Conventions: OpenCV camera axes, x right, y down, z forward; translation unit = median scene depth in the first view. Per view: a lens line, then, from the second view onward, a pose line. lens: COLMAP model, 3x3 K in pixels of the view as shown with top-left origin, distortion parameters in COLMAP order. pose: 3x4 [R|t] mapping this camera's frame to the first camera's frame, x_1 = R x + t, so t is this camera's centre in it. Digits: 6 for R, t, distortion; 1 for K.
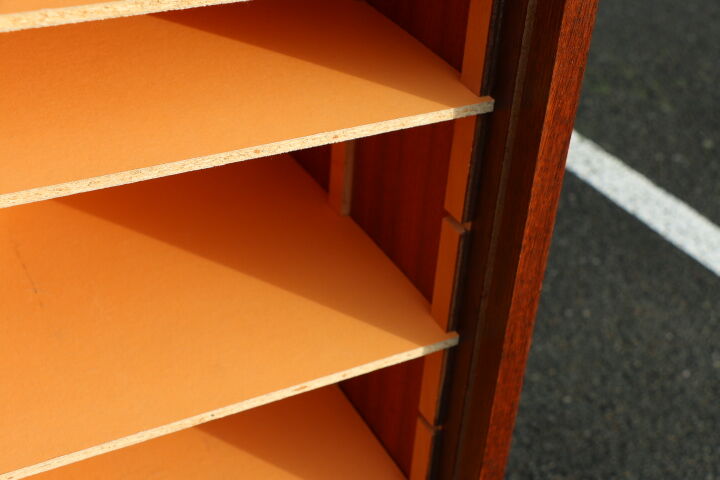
lens RADIAL K [[1079.8, 0, 360.0], [0, 1079.8, 240.0], [0, 0, 1]] dist [0.047660, 0.155578]
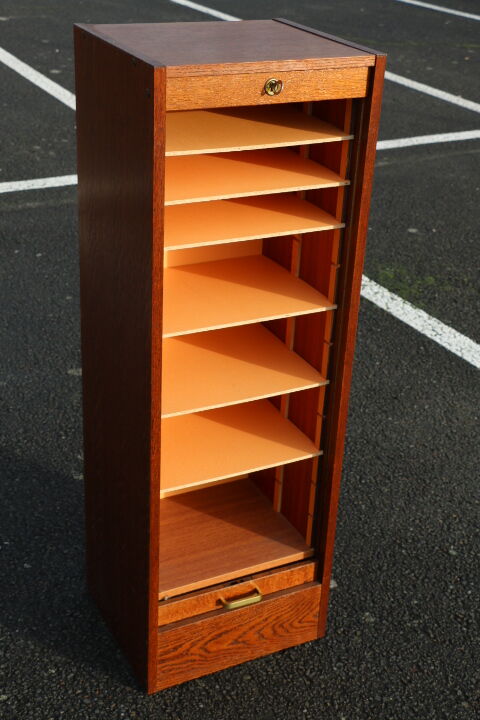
lens RADIAL K [[1079.8, 0, 240.0], [0, 1079.8, 360.0], [0, 0, 1]] dist [0.047660, 0.155578]
pose [[0.999710, -0.008029, -0.022683, -0.041429], [0.005116, 0.992060, -0.125659, 0.224315], [0.023511, 0.125506, 0.991814, -0.724569]]
